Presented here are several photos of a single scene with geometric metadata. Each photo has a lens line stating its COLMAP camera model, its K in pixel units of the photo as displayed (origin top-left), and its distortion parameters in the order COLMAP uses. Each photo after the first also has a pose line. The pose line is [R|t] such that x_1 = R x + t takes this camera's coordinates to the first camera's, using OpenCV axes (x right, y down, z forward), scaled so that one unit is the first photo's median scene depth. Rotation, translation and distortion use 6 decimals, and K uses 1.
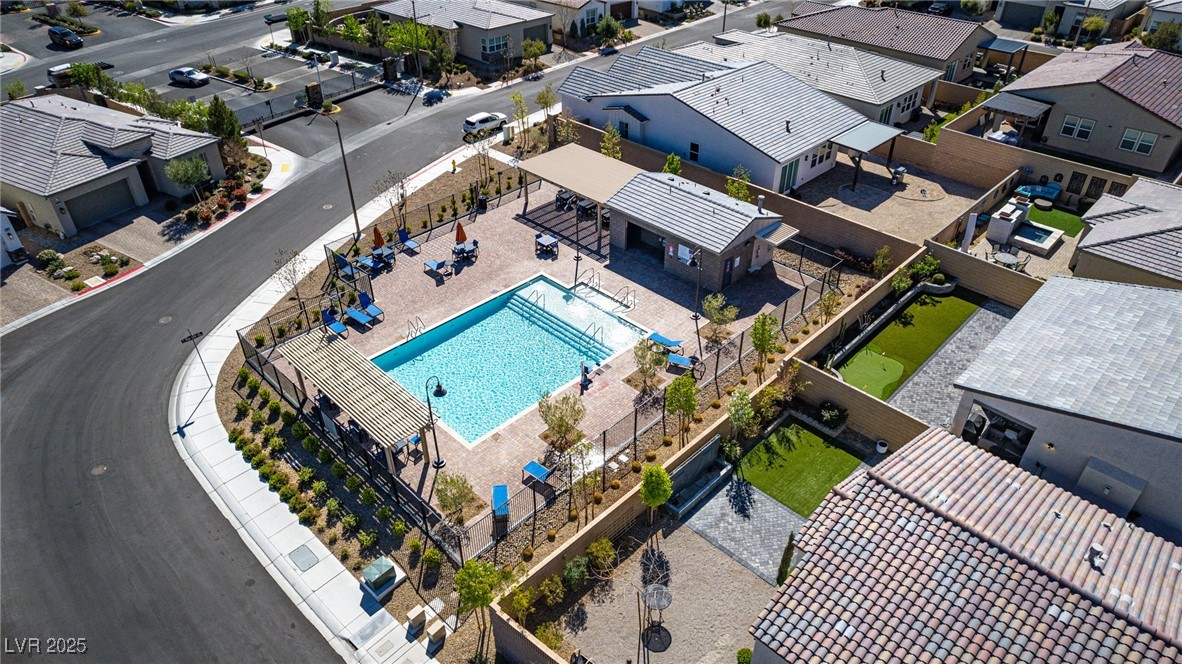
lens RADIAL K [[759.4, 0, 591.0], [0, 759.4, 332.0], [0, 0, 1]] dist [-0.067892, 0.076284]
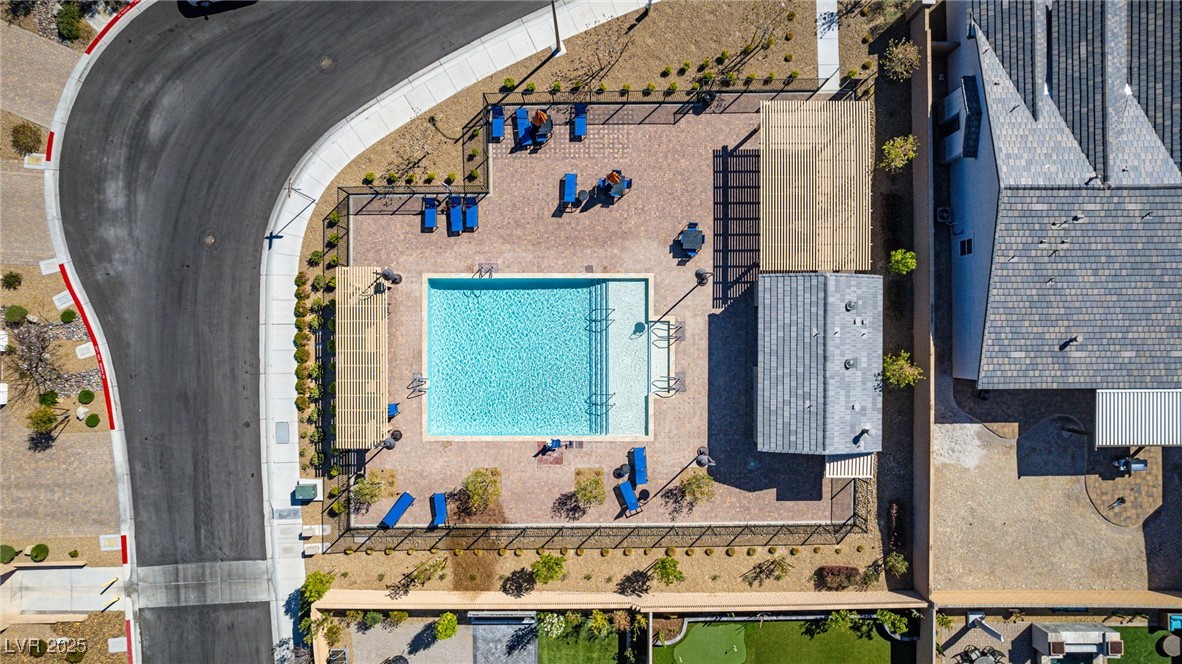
lens RADIAL K [[759.4, 0, 591.0], [0, 759.4, 332.0], [0, 0, 1]] dist [-0.067892, 0.076284]
pose [[0.705608, 0.708549, -0.008653, -0.076778], [-0.406945, 0.415192, 0.813641, -0.969530], [0.580097, -0.570590, 0.581304, 0.511139]]
